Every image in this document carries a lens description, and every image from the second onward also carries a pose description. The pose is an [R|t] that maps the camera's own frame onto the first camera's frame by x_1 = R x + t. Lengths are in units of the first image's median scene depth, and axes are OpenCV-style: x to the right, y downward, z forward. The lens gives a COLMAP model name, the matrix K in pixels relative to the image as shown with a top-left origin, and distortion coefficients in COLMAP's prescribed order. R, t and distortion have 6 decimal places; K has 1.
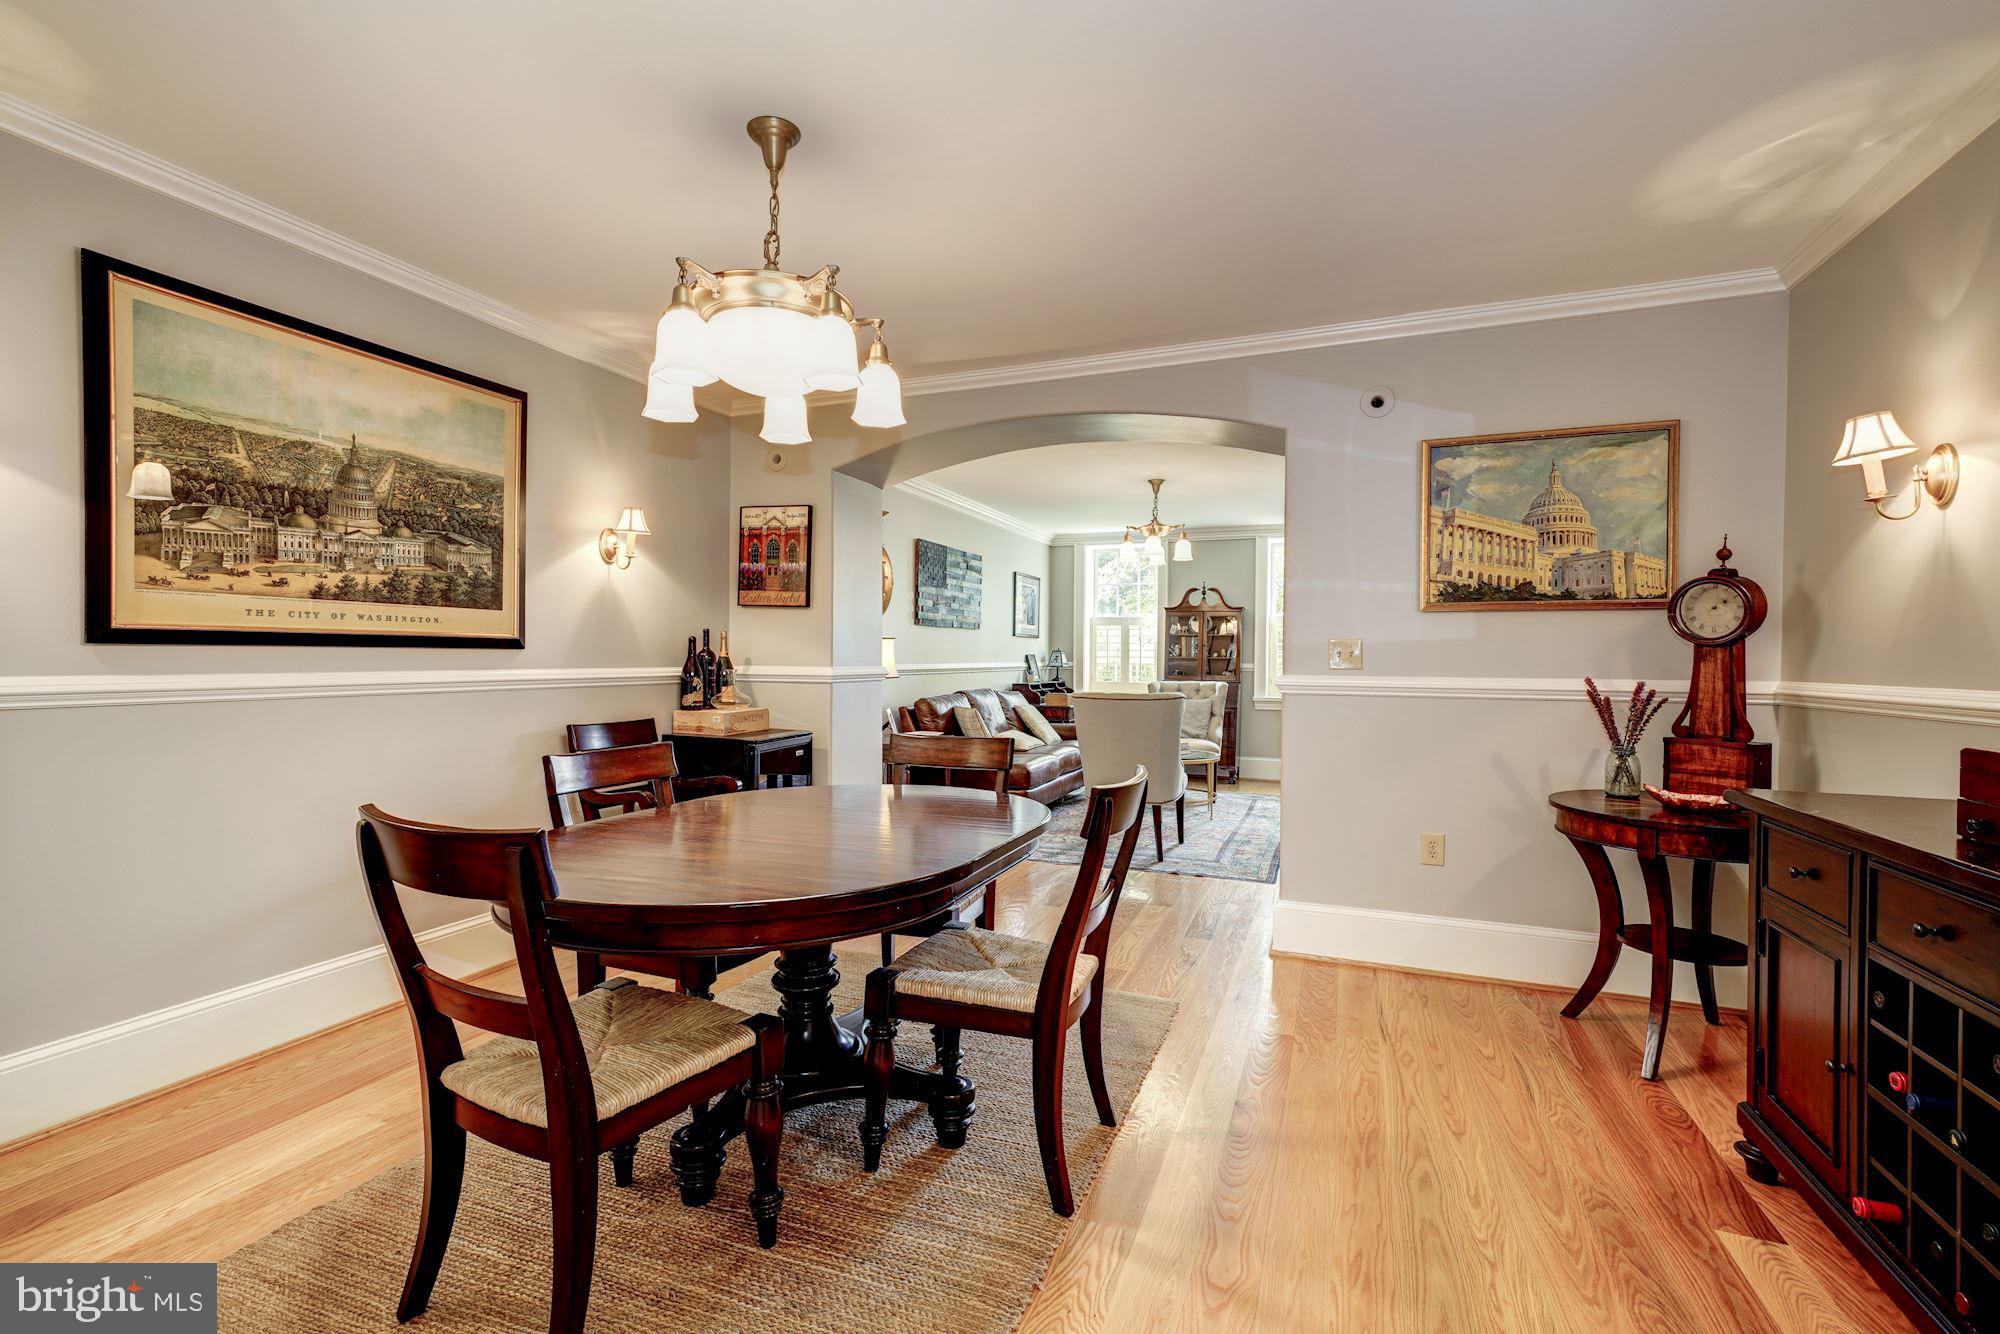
lens RADIAL K [[887.2, 0, 983.9], [0, 887.2, 664.1], [0, 0, 1]] dist [0.015149, 0.000653]
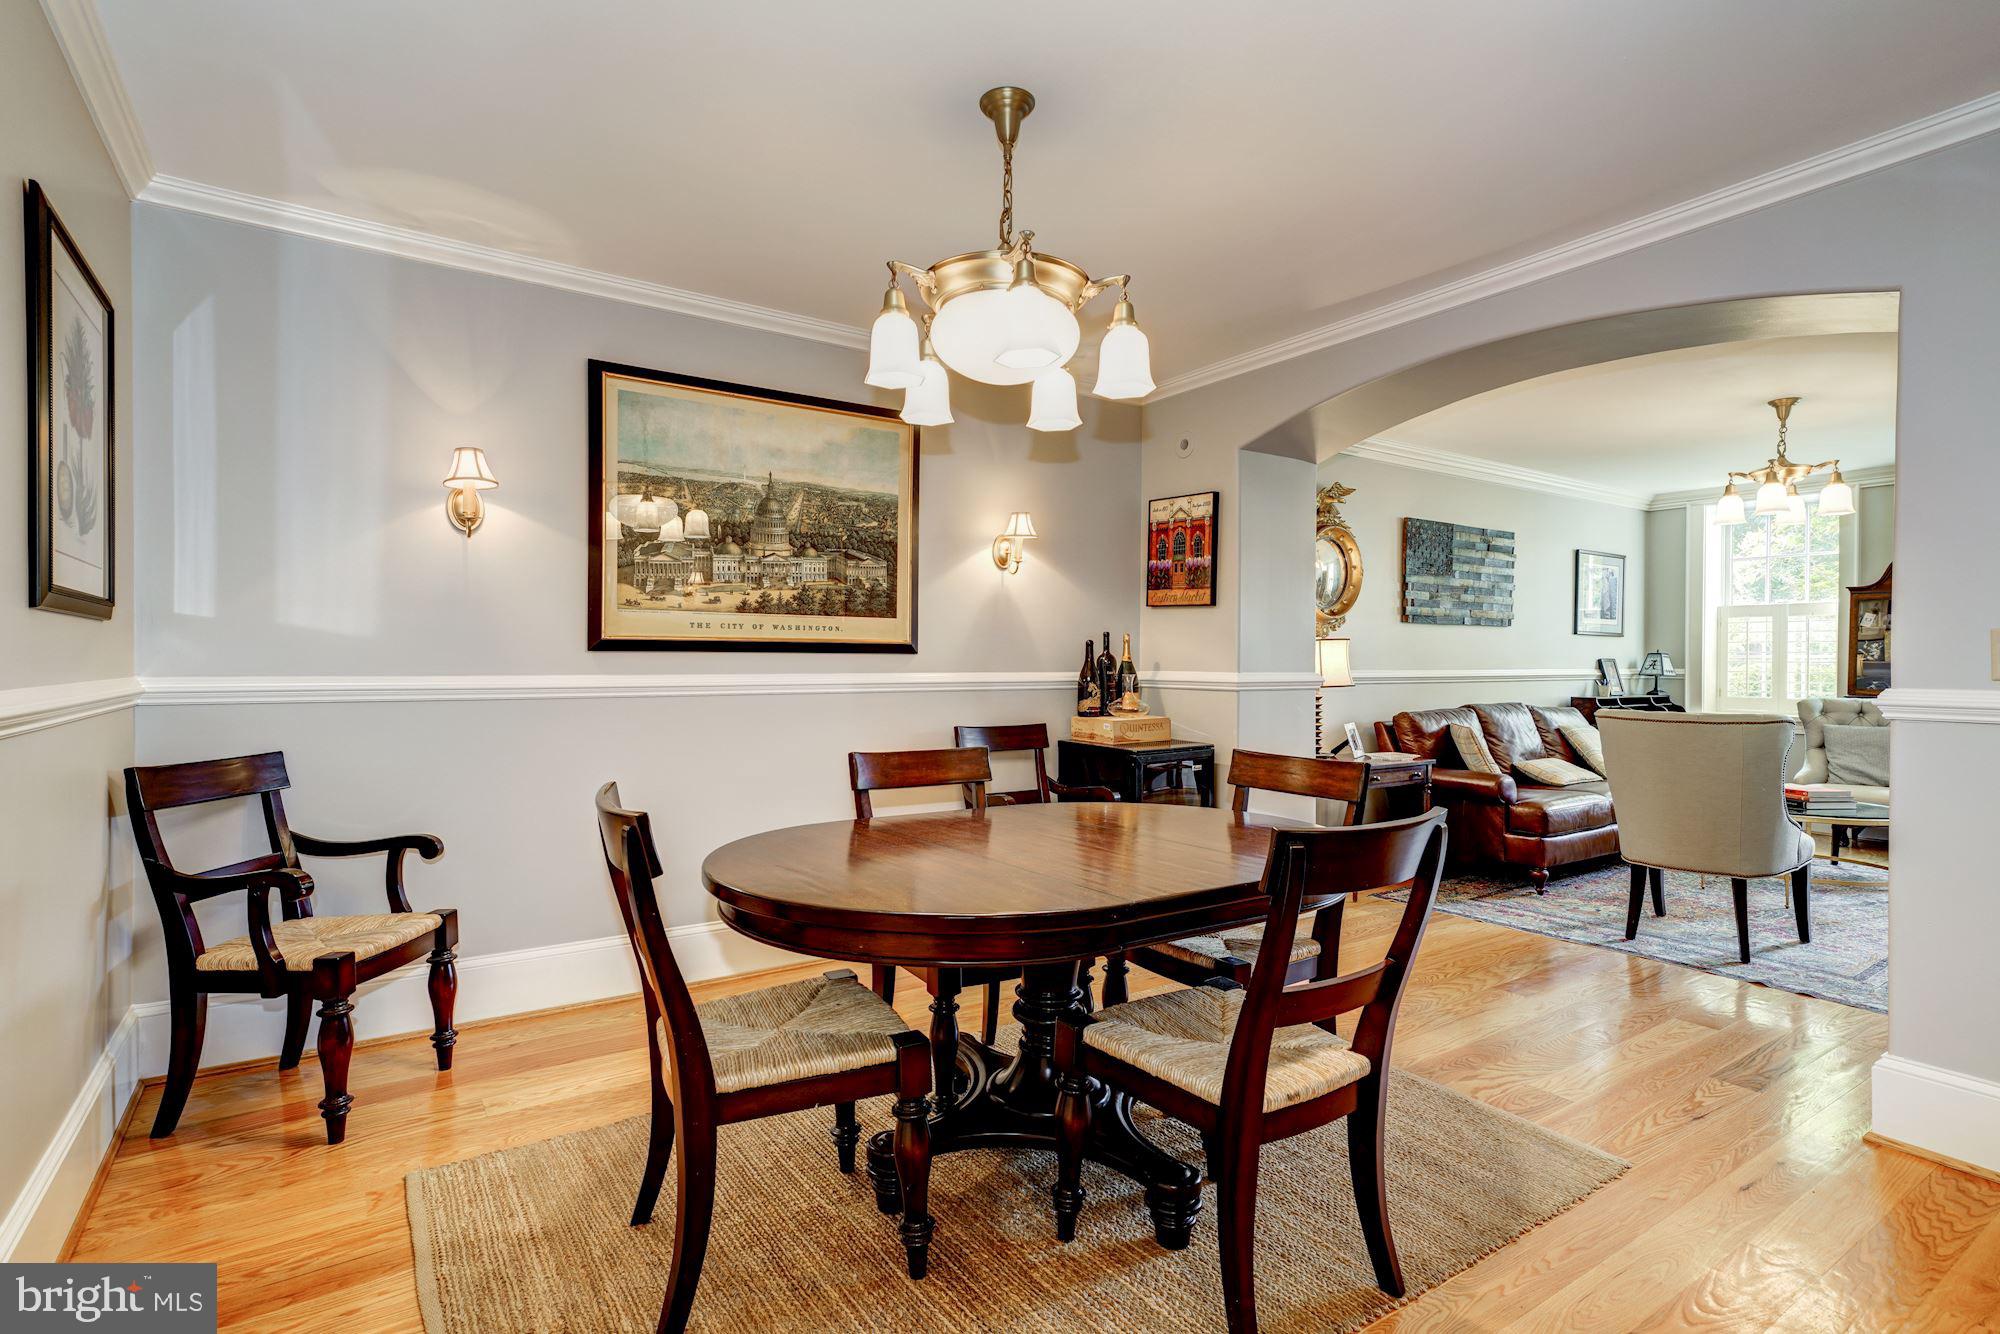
lens RADIAL K [[962.2, 0, 993.7], [0, 962.2, 663.3], [0, 0, 1]] dist [0.018675, 0.000100]
pose [[0.830666, -0.000414, -0.556771, 0.156591], [-0.004145, 0.999967, -0.006928, 0.001513], [0.556755, 0.008063, 0.830637, 0.071006]]
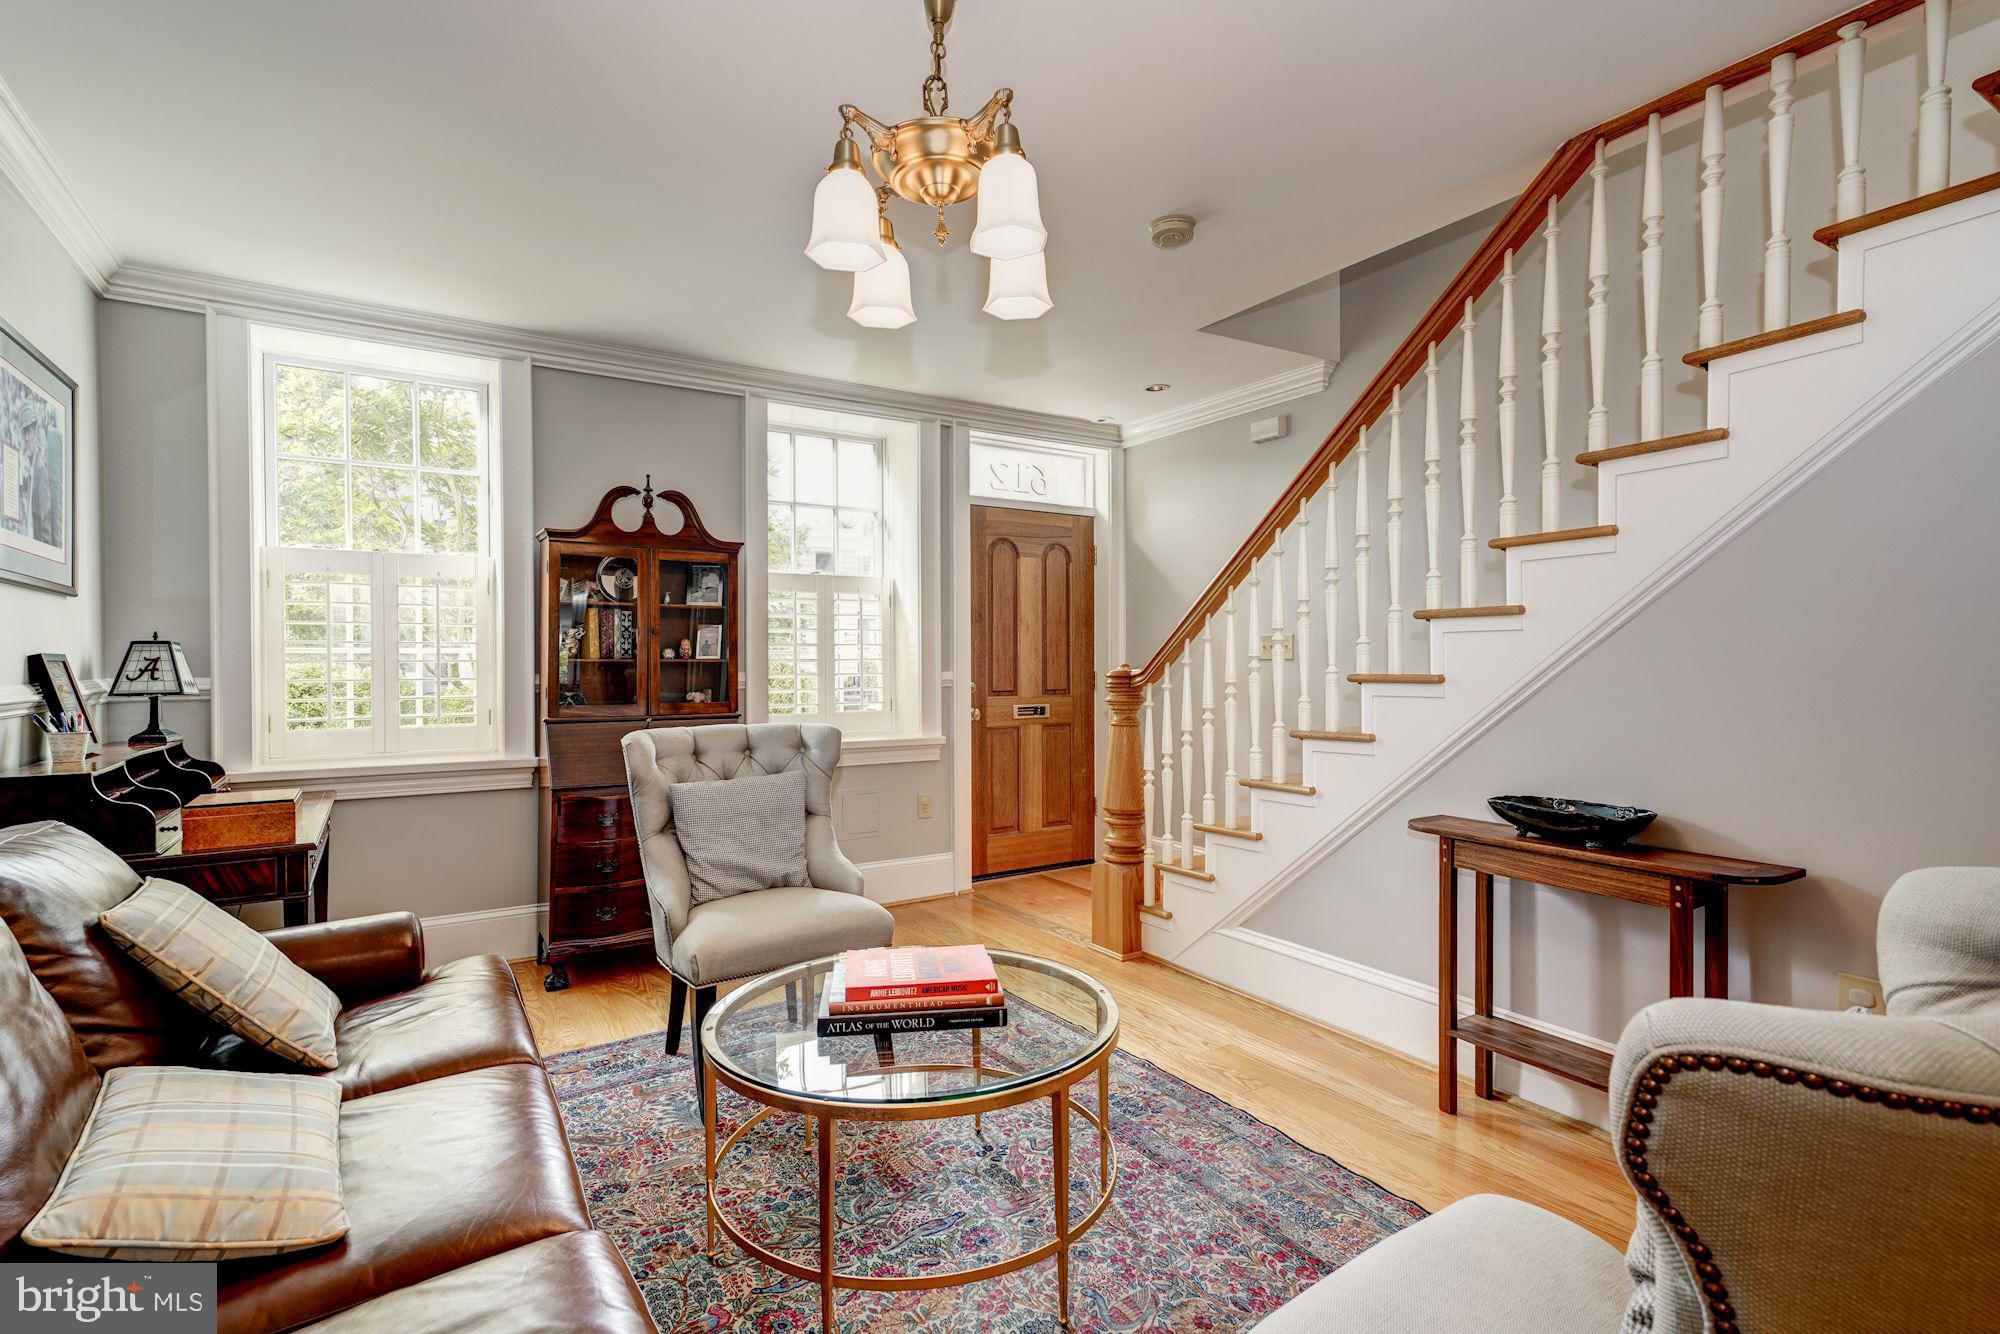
lens RADIAL K [[952.8, 0, 993.4], [0, 952.8, 664.8], [0, 0, 1]] dist [0.021205, 0.000121]
pose [[0.581222, -0.013941, 0.813625, -0.039817], [0.012107, 0.999891, 0.008484, -0.013617], [-0.813655, 0.004919, 0.581328, 1.198226]]
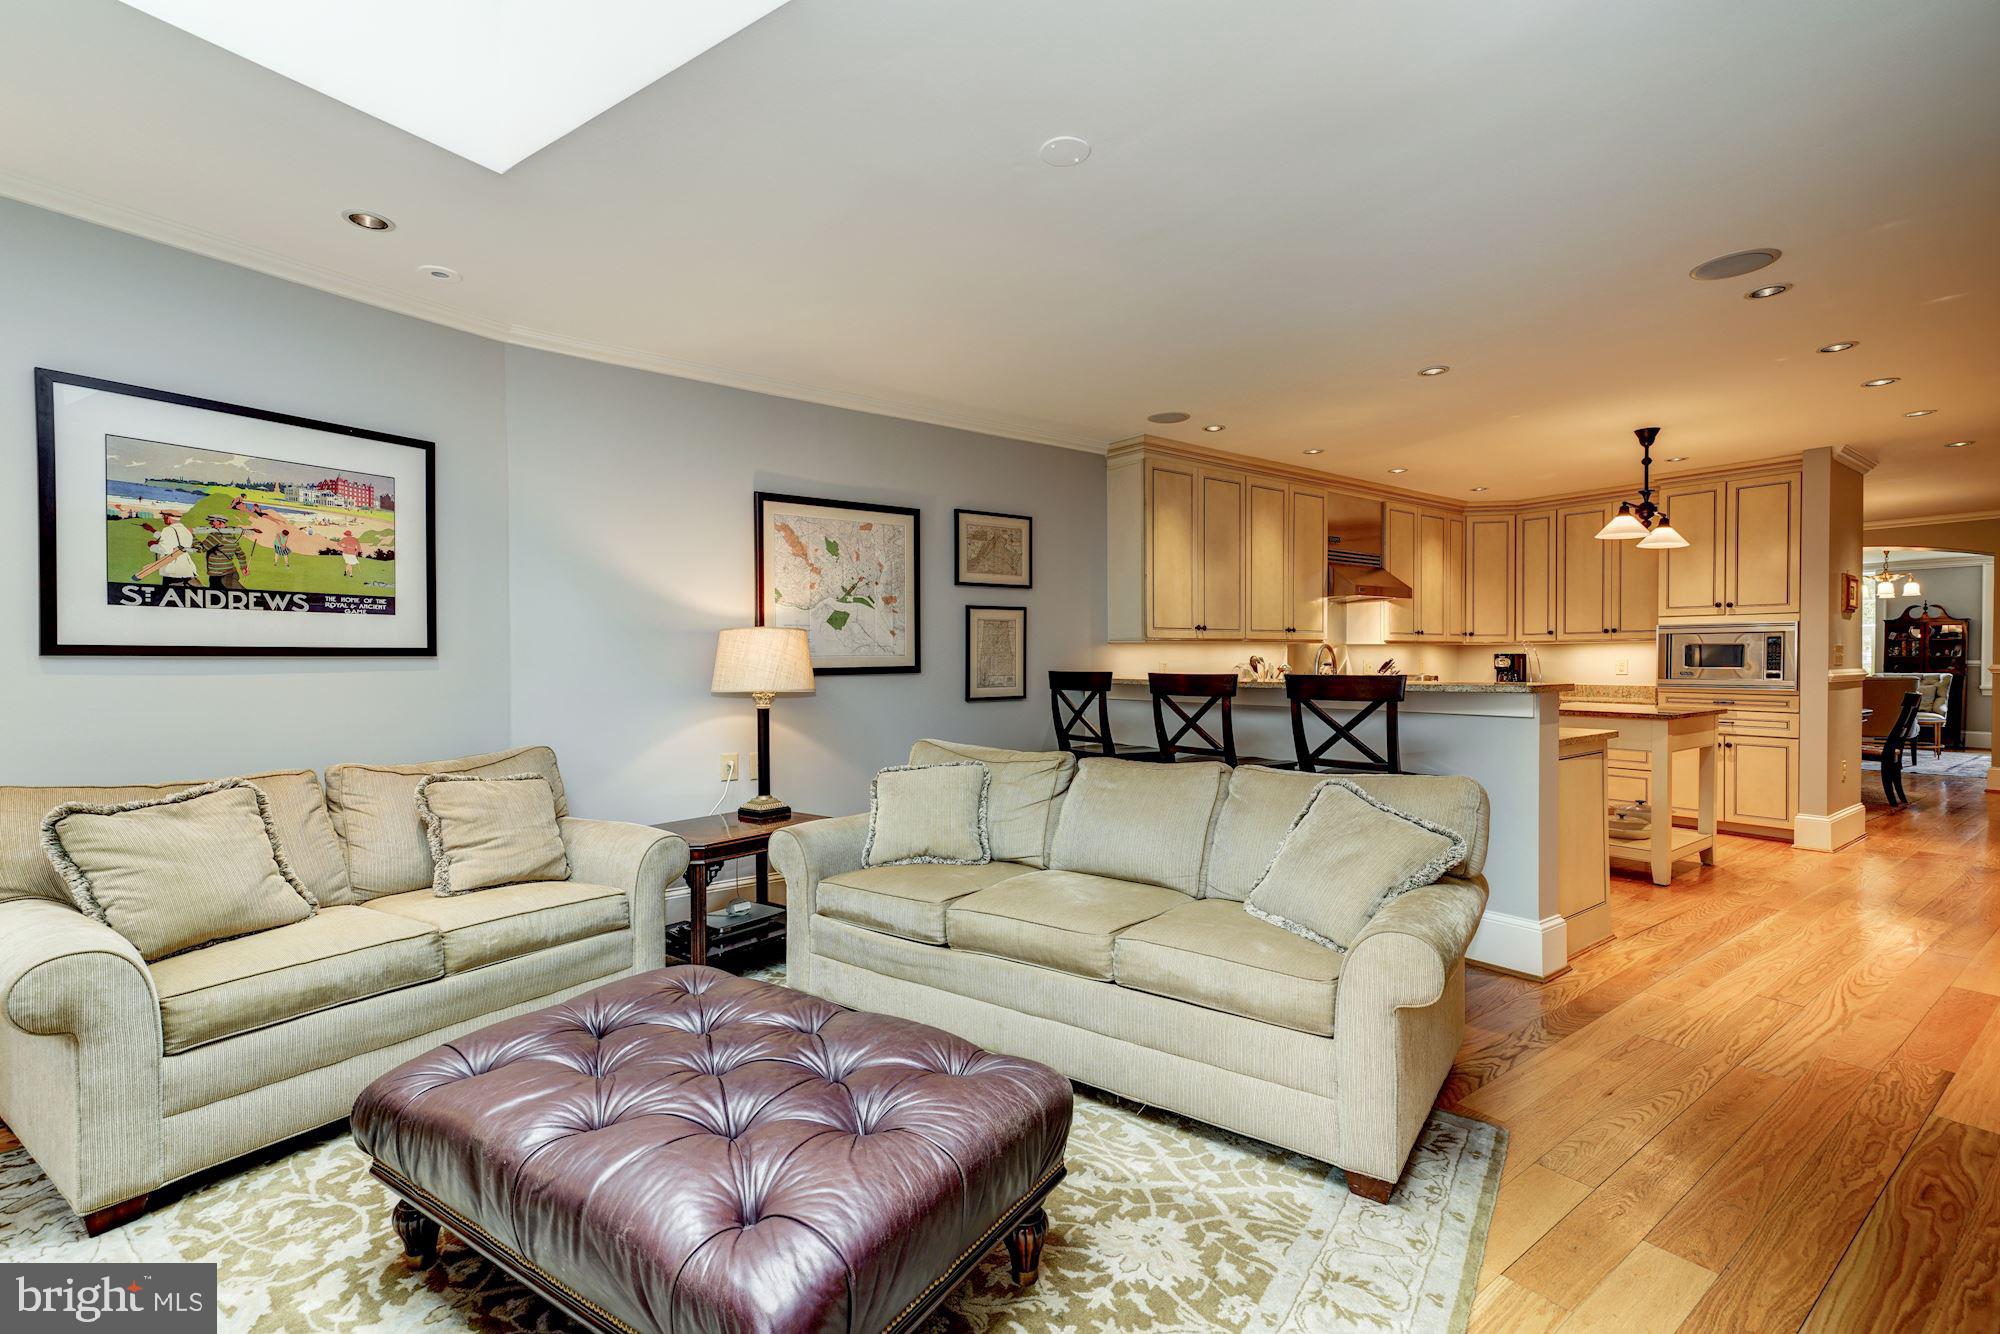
lens RADIAL K [[887.2, 0, 983.9], [0, 887.2, 664.1], [0, 0, 1]] dist [0.015149, 0.000653]
pose [[0.855159, -0.008274, -0.518299, -0.525365], [0.005313, 0.999960, -0.007197, 0.013756], [0.518338, 0.003401, 0.855169, -1.810262]]
